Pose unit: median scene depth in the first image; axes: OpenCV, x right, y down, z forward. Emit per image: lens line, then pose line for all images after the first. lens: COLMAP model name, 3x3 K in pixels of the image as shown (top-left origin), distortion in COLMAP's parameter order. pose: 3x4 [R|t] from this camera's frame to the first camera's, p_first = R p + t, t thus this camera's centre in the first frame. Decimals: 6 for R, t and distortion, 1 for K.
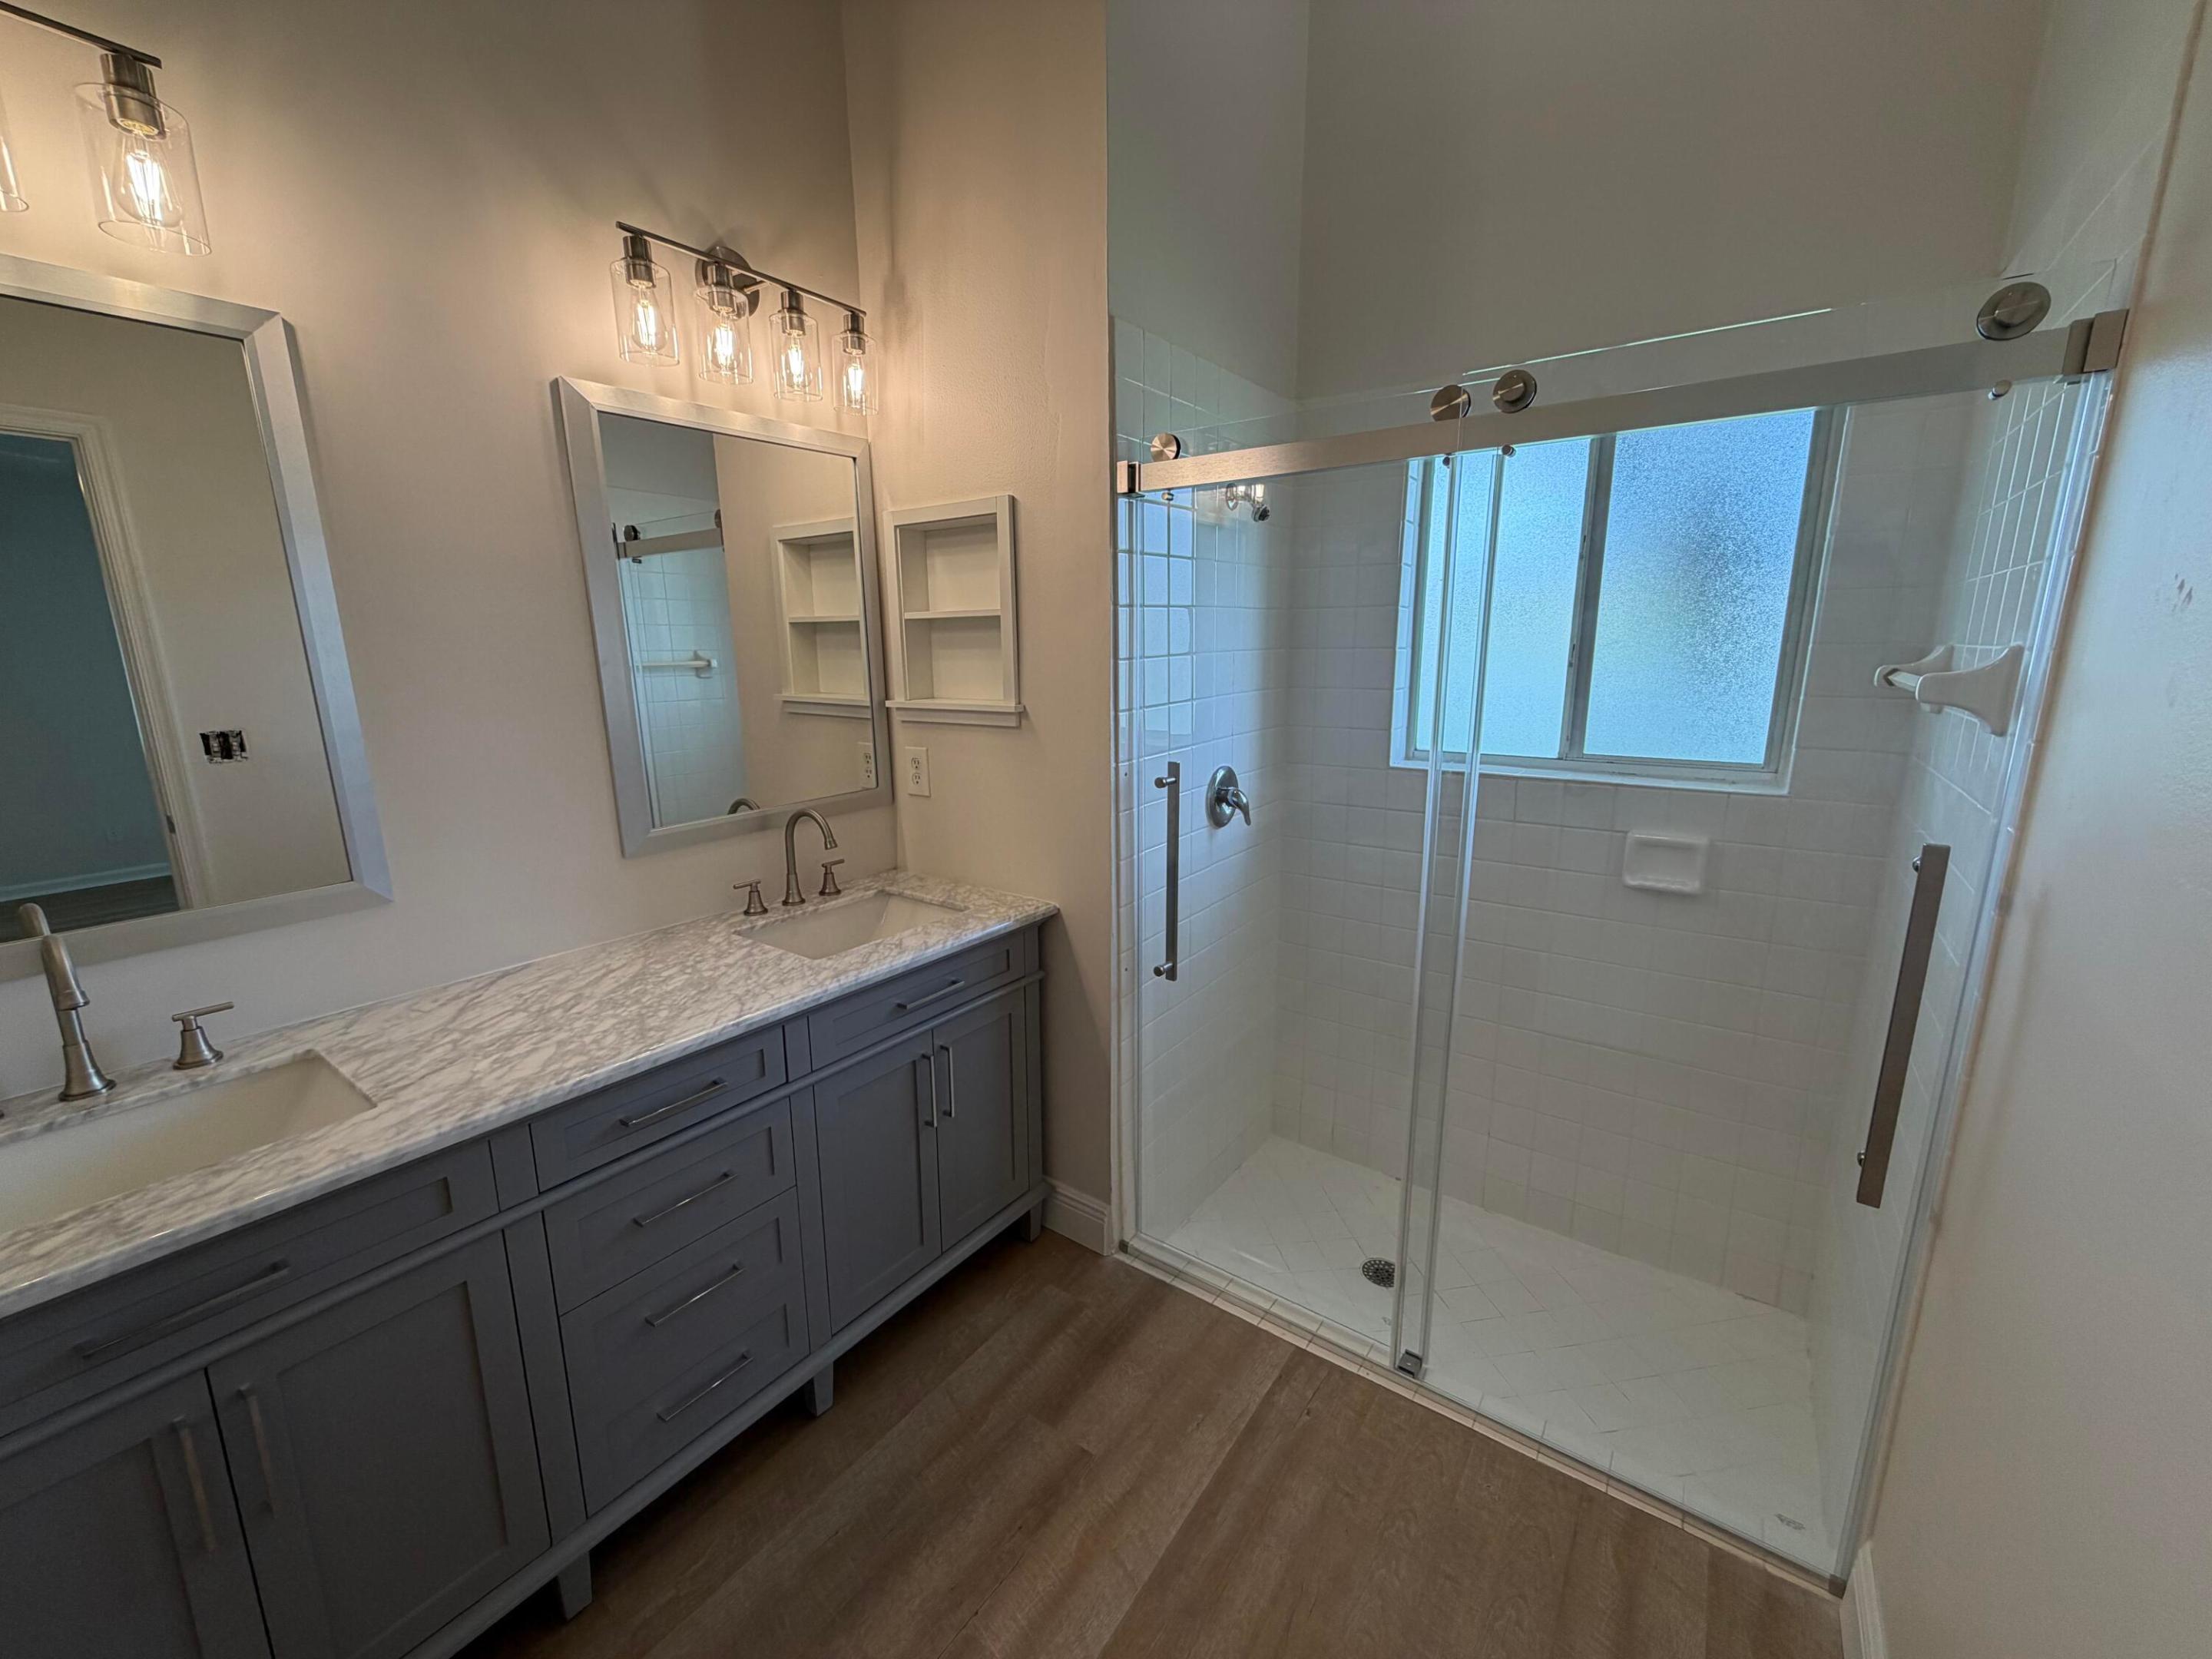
lens RADIAL K [[889.7, 0, 1102.1], [0, 889.7, 827.6], [0, 0, 1]] dist [0.002515, -0.000202]
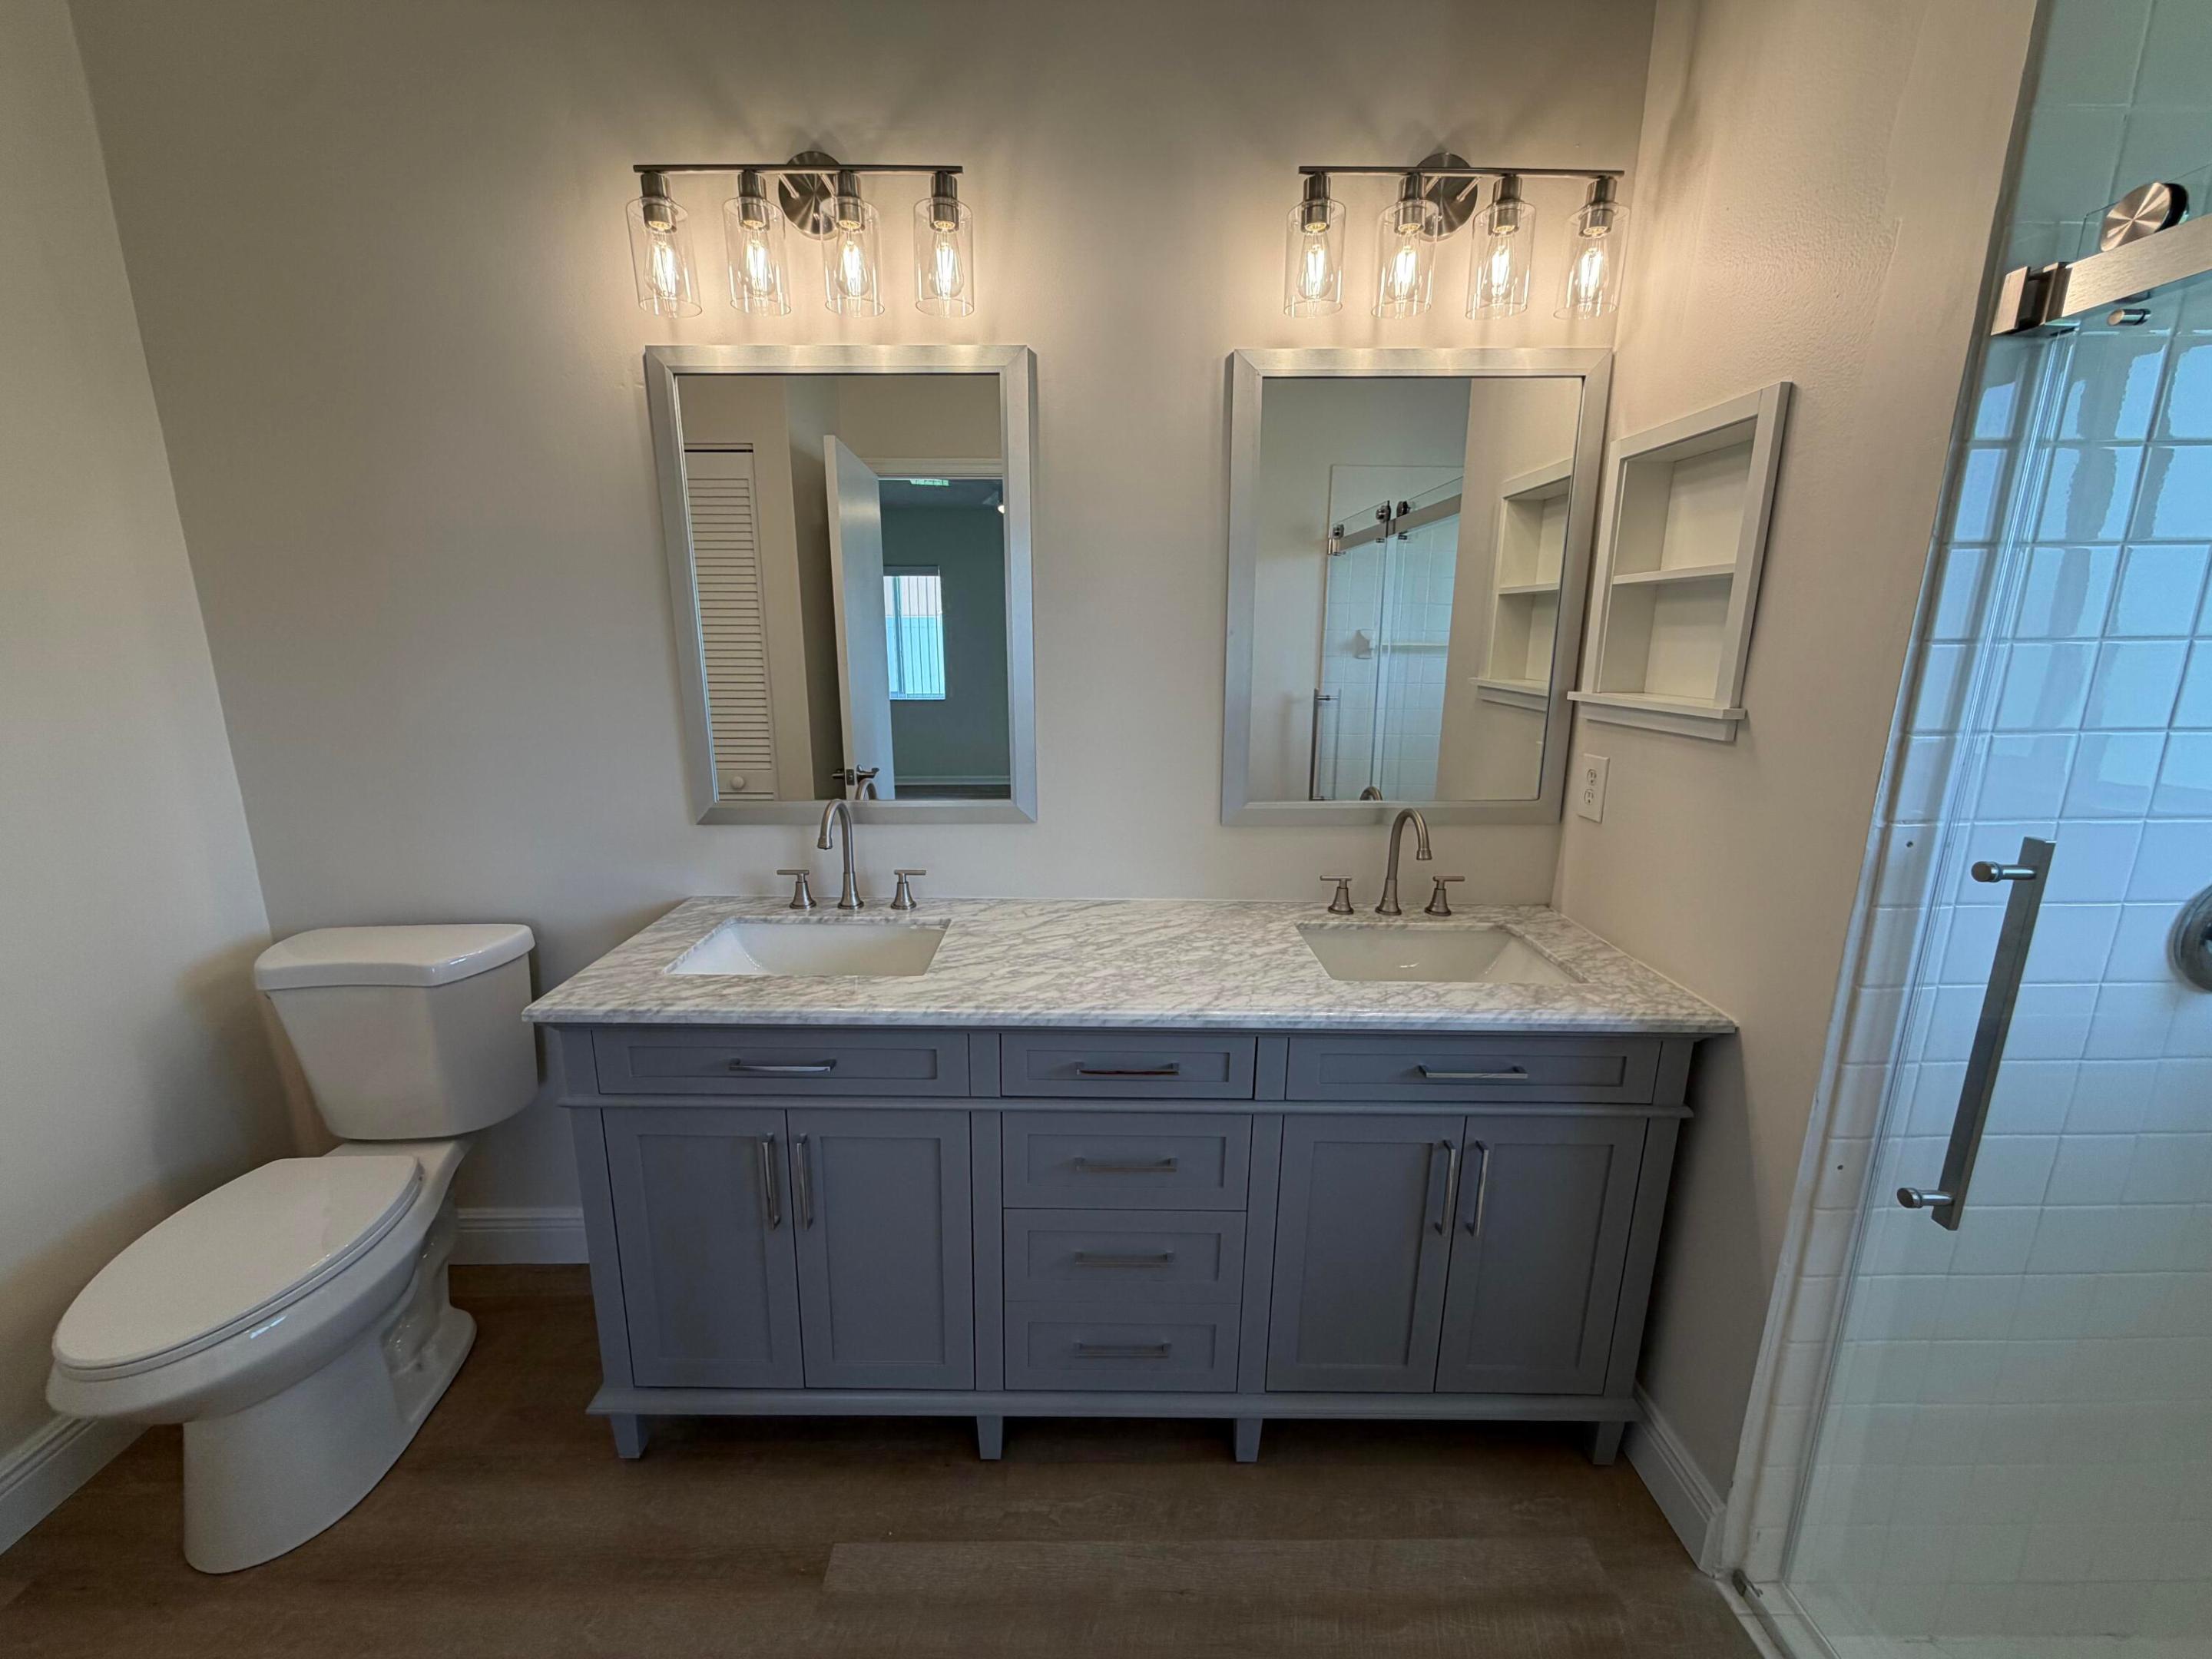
lens RADIAL K [[880.6, 0, 1099.3], [0, 880.6, 829.7], [0, 0, 1]] dist [0.001526, -0.000026]
pose [[0.592038, 0.187775, -0.783729, 0.159624], [-0.176259, 0.979103, 0.101437, -0.034661], [0.786399, 0.078085, 0.612763, 0.245800]]
